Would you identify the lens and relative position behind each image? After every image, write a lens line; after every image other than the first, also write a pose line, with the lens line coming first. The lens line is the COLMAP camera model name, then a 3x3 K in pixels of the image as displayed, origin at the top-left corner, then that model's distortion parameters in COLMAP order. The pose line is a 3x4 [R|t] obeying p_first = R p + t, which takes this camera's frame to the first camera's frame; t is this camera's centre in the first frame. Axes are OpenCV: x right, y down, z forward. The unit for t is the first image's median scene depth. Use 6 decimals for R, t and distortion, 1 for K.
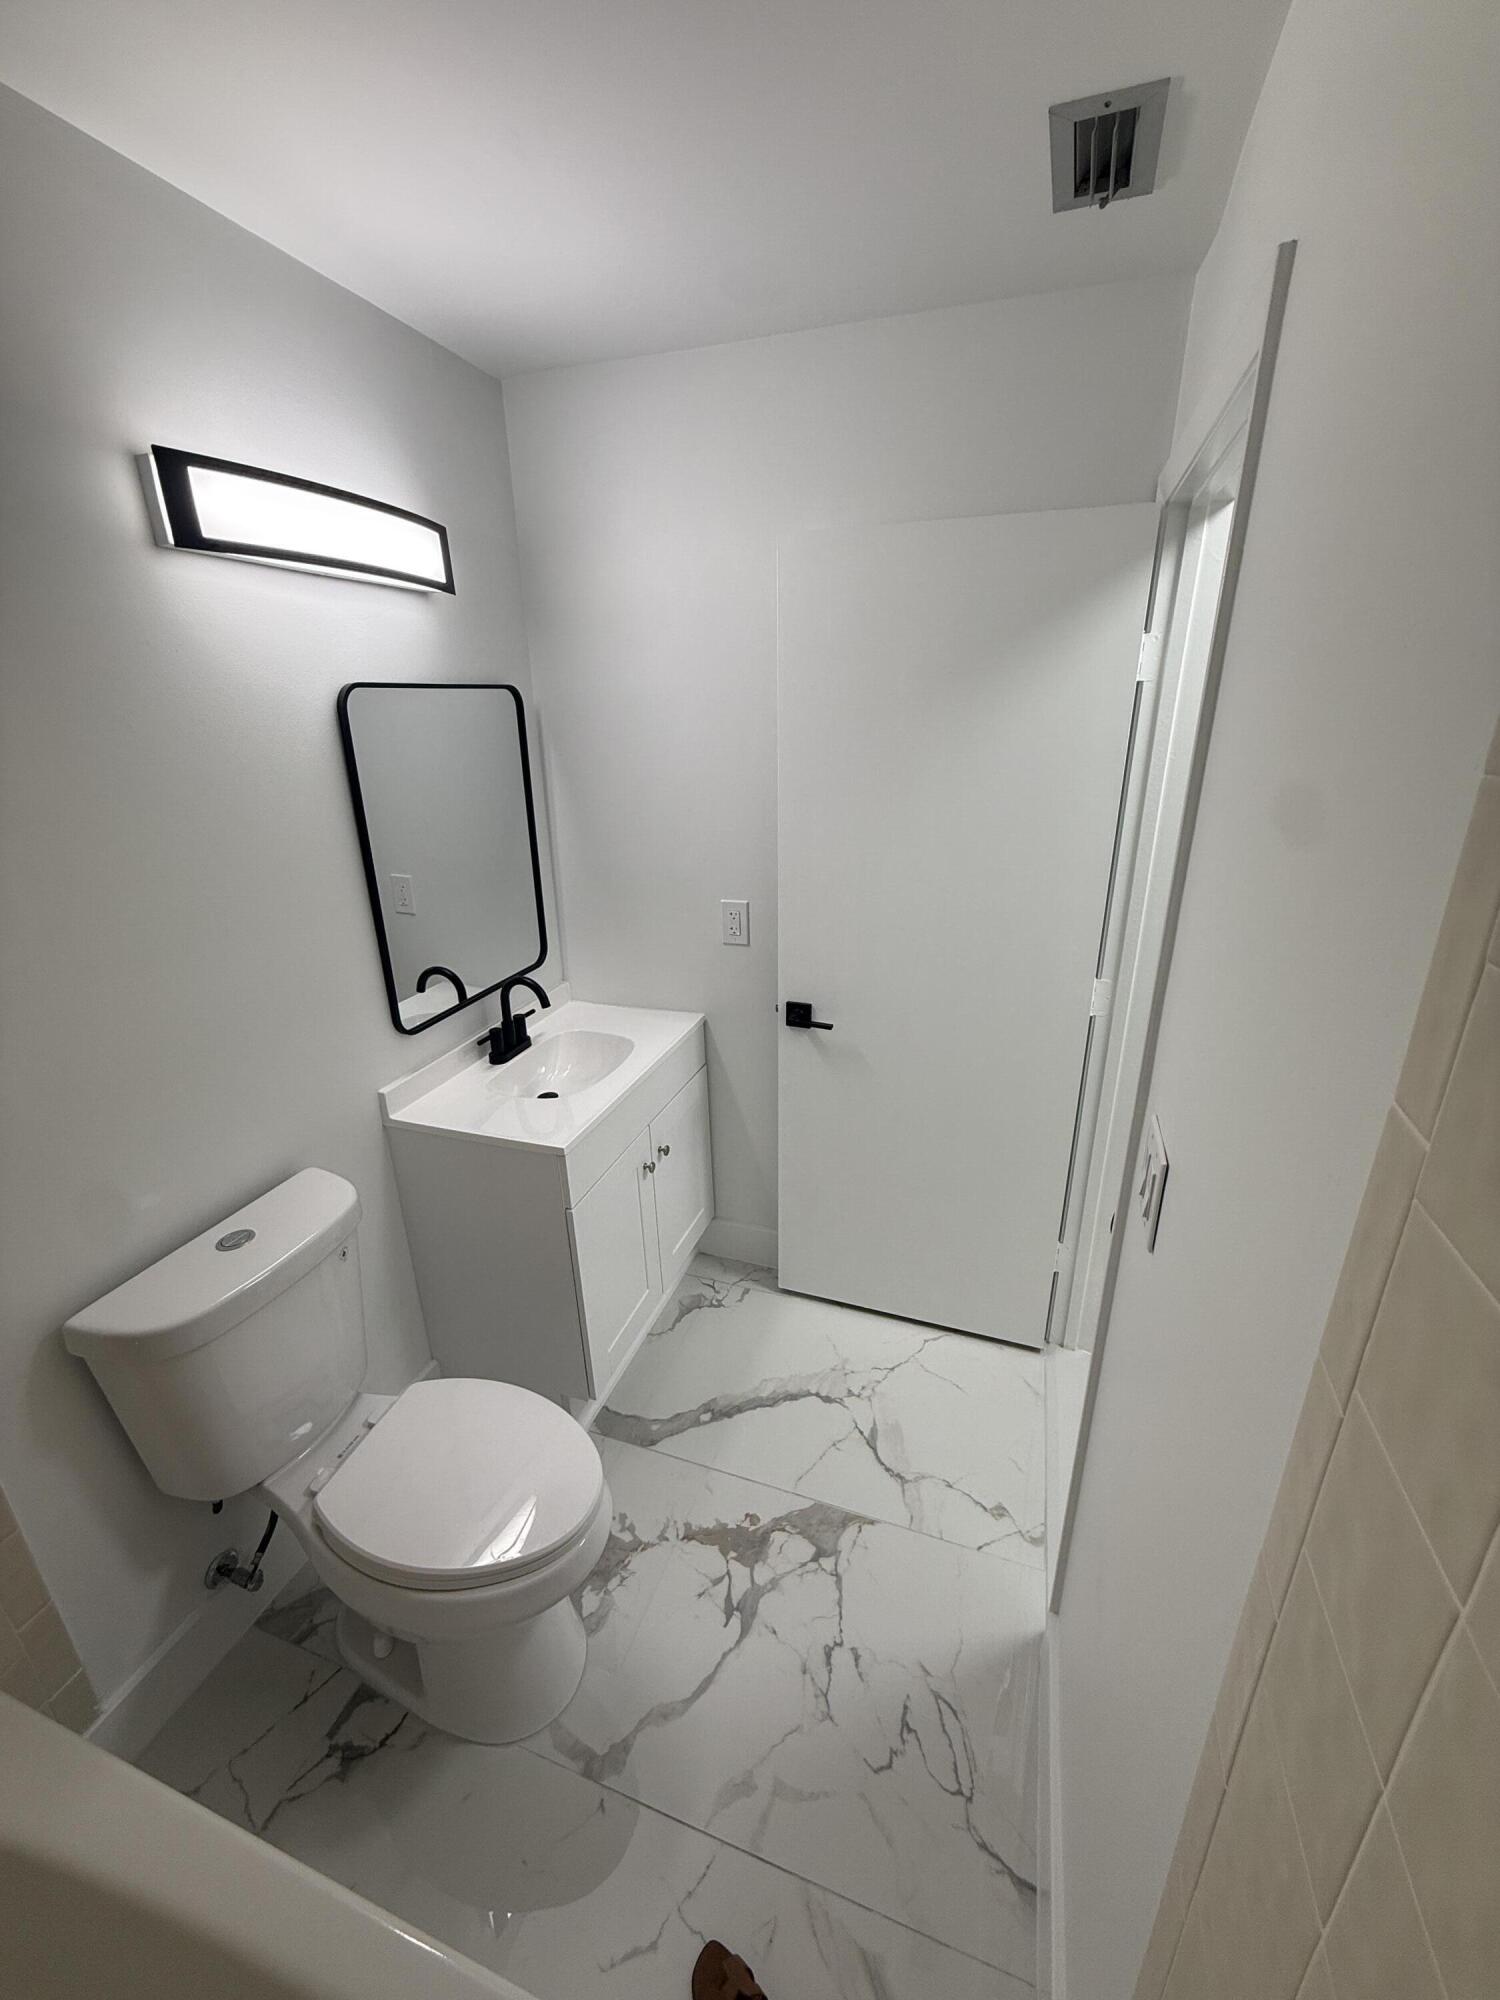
lens RADIAL K [[802.3, 0, 758.0], [0, 802.3, 1002.3], [0, 0, 1]] dist [0.001488, -0.000813]
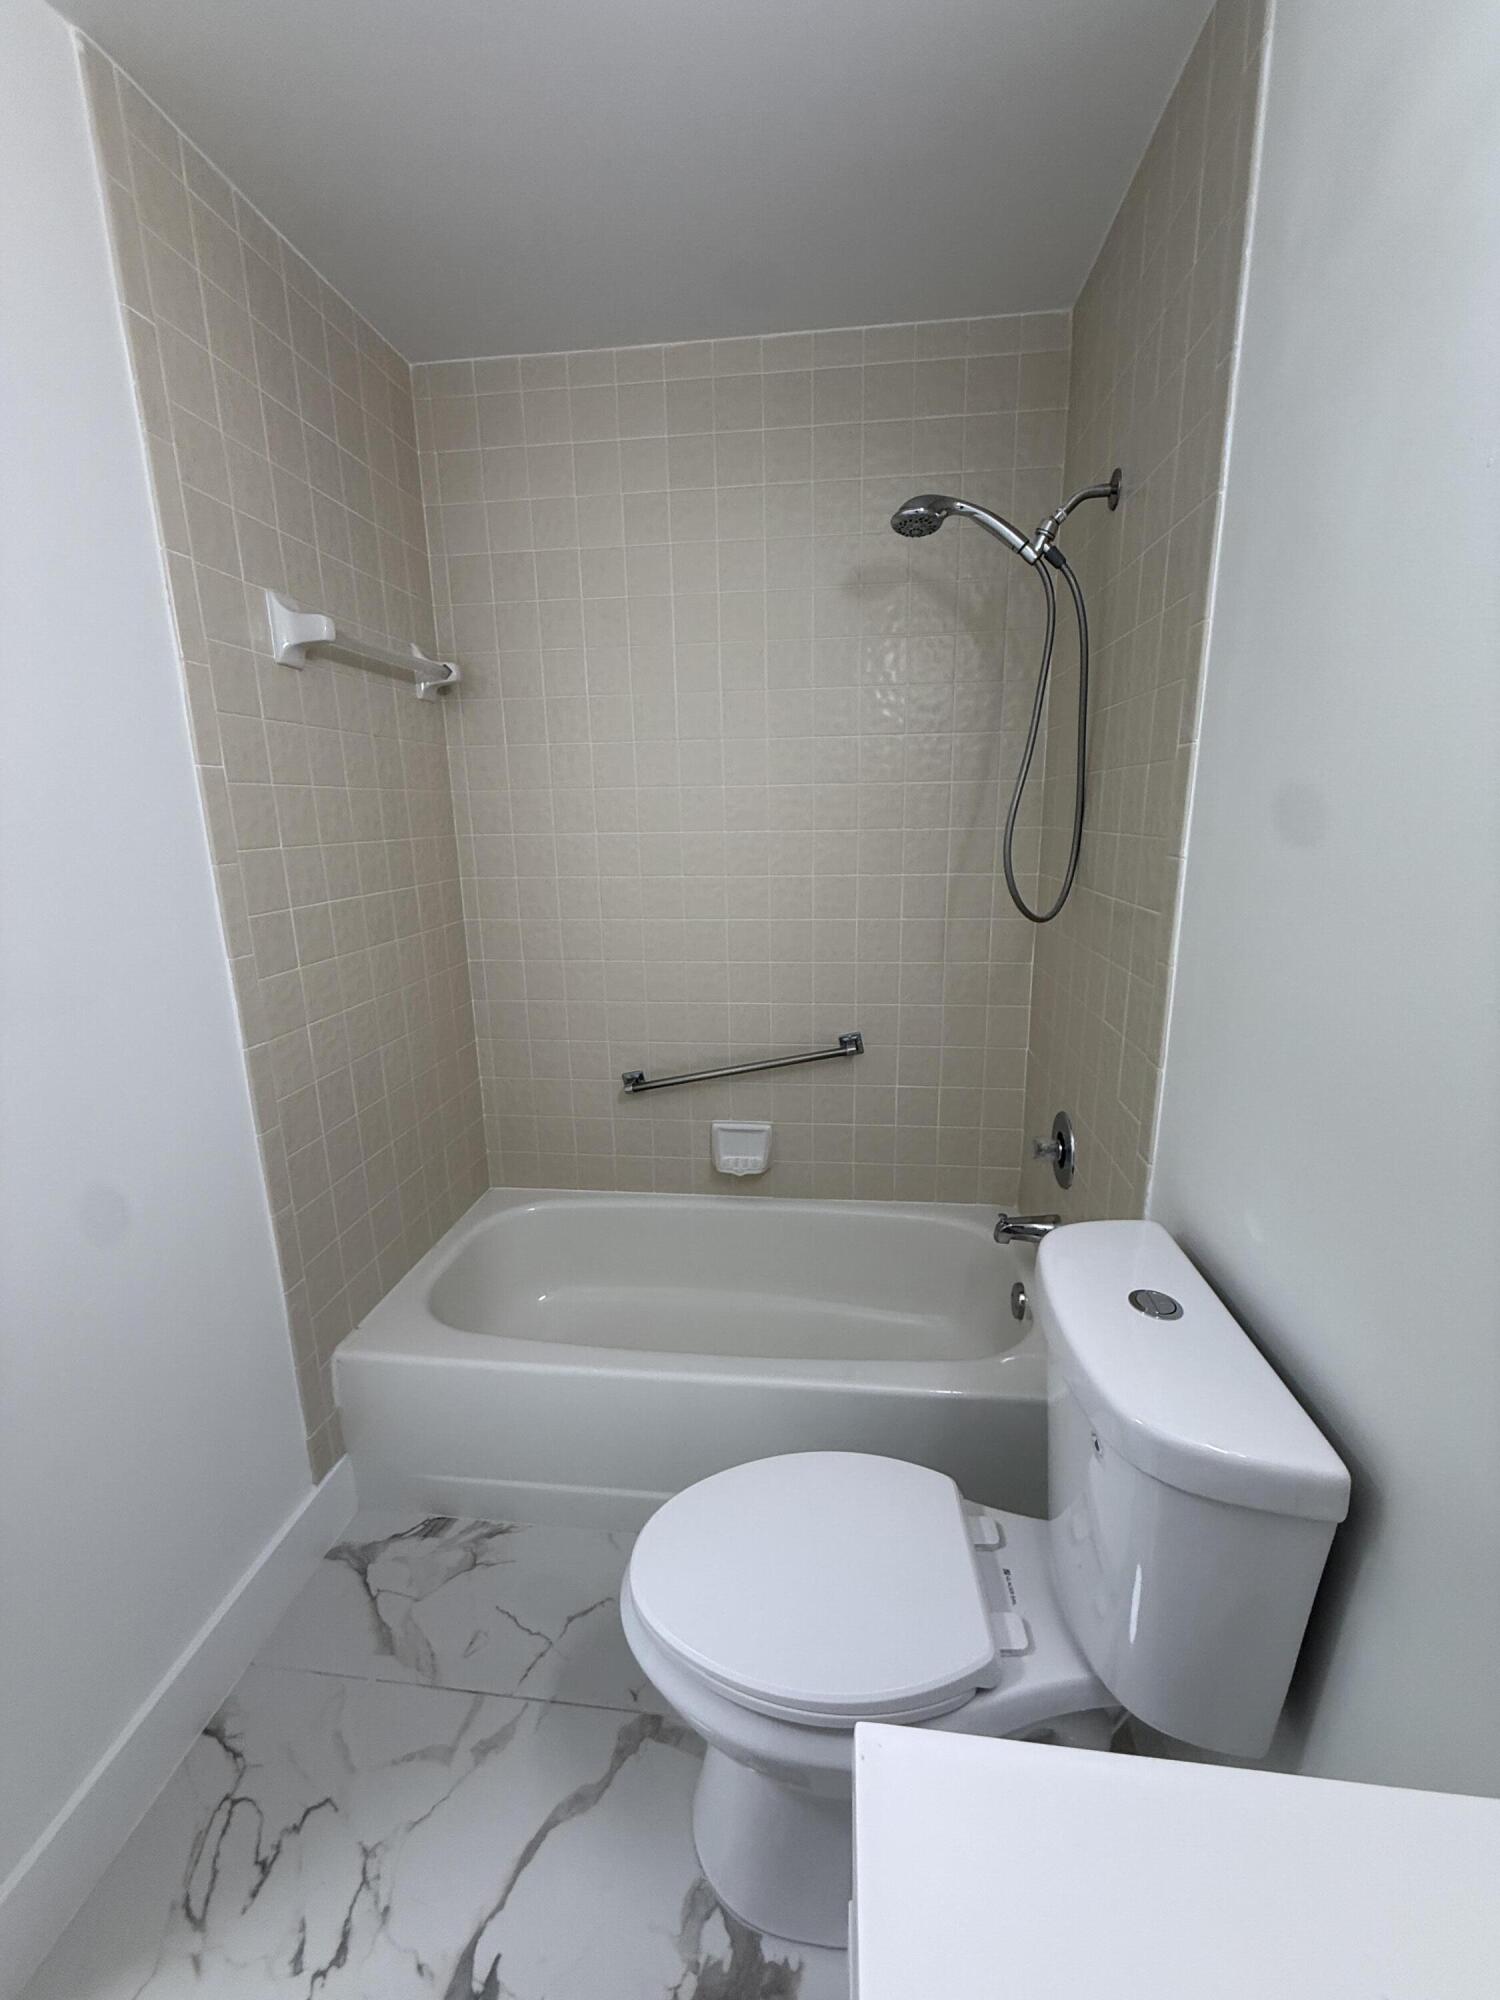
lens RADIAL K [[802.3, 0, 753.0], [0, 802.3, 997.5], [0, 0, 1]] dist [0.001488, -0.000813]
pose [[-0.977426, 0.071817, -0.198698, -0.184272], [-0.048962, 0.837859, 0.543687, -0.259493], [0.205527, 0.541142, -0.815428, 1.253249]]
